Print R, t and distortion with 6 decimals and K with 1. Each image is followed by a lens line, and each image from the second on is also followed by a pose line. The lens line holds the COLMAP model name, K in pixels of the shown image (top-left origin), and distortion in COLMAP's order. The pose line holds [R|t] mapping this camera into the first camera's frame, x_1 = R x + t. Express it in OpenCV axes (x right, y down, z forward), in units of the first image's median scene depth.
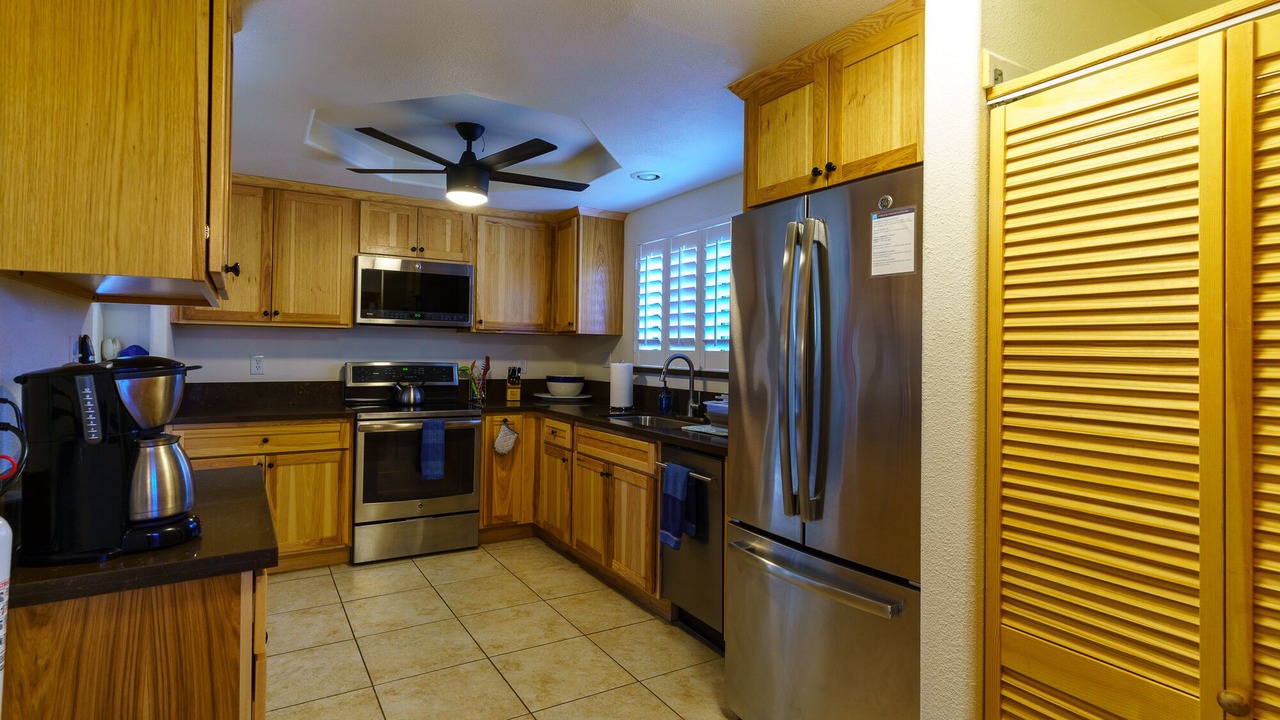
lens RADIAL K [[614.7, 0, 588.9], [0, 614.7, 386.7], [0, 0, 1]] dist [-0.000931, -0.000245]
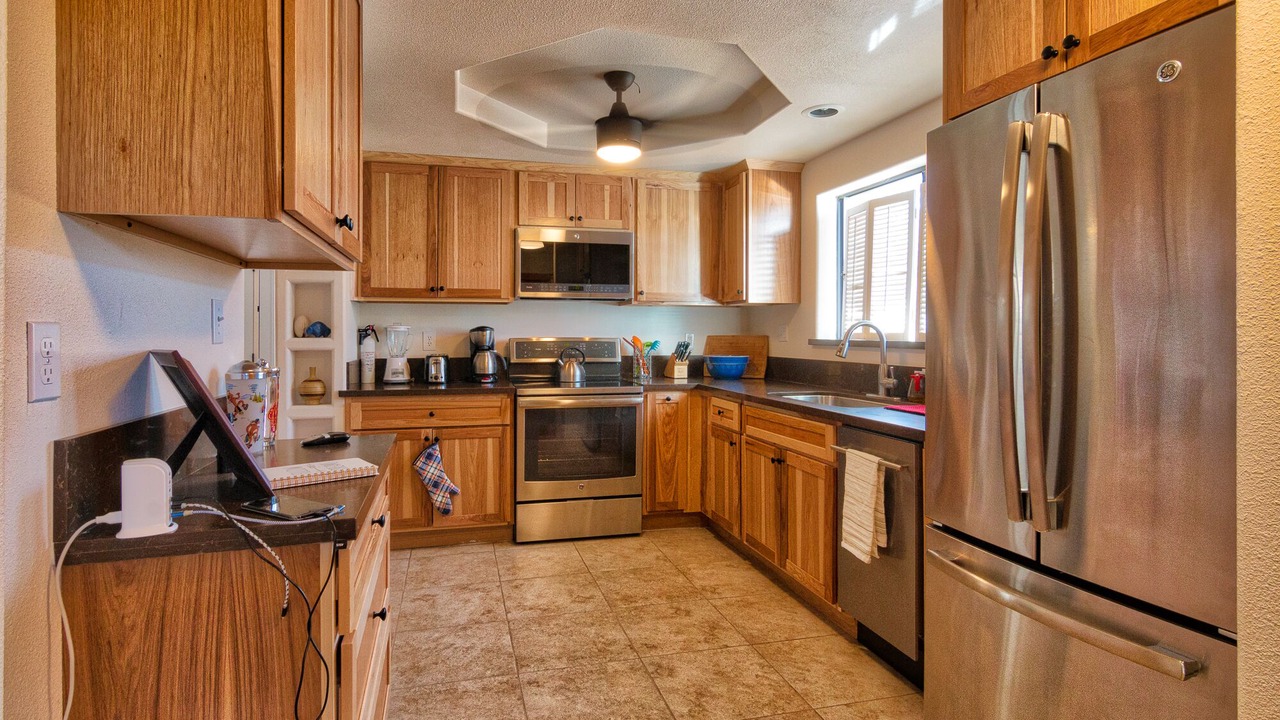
lens RADIAL K [[632.4, 0, 602.8], [0, 632.4, 360.4], [0, 0, 1]] dist [0.002180, 0.001169]
pose [[0.963949, -0.002442, -0.266075, 0.025474], [-0.001912, 0.999868, -0.016105, 0.014533], [0.266079, 0.016033, 0.963818, 0.063819]]
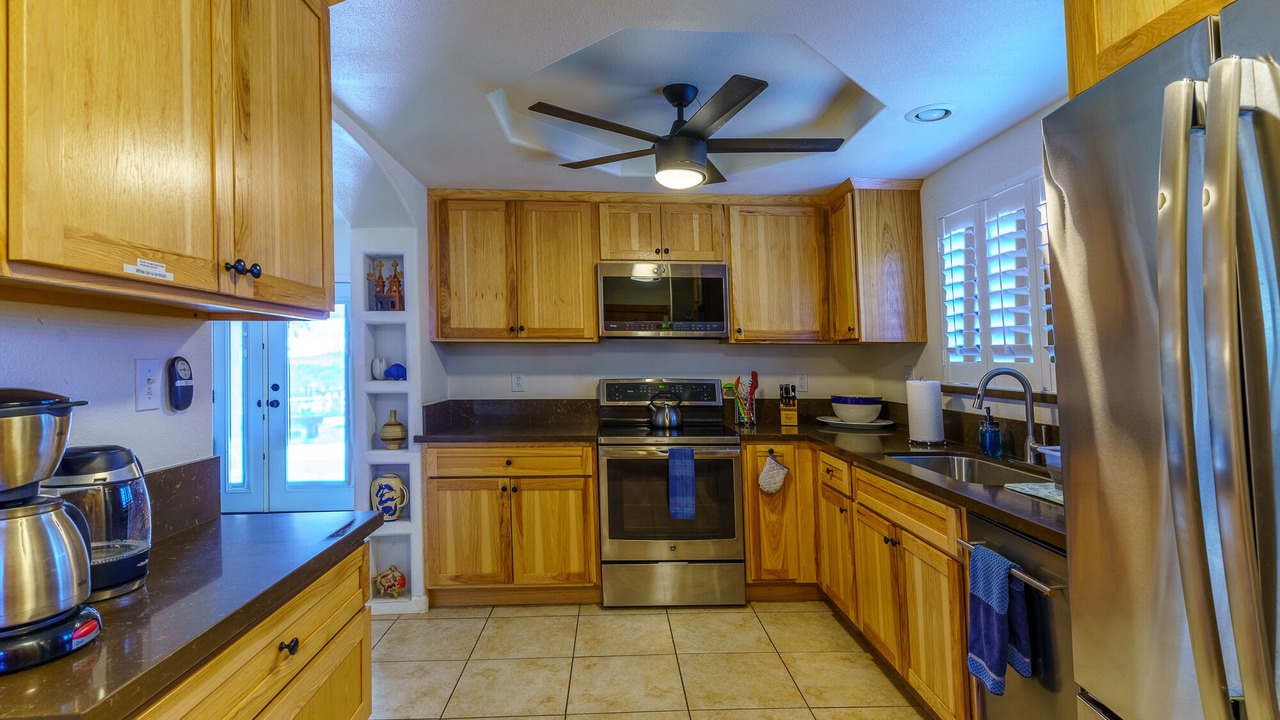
lens RADIAL K [[624.5, 0, 643.2], [0, 624.5, 333.6], [0, 0, 1]] dist [0.000753, -0.000484]
pose [[0.903326, -0.031465, -0.427798, 0.078124], [-0.013445, 0.994739, -0.101553, -0.015057], [0.428743, 0.097487, 0.898151, 0.203628]]
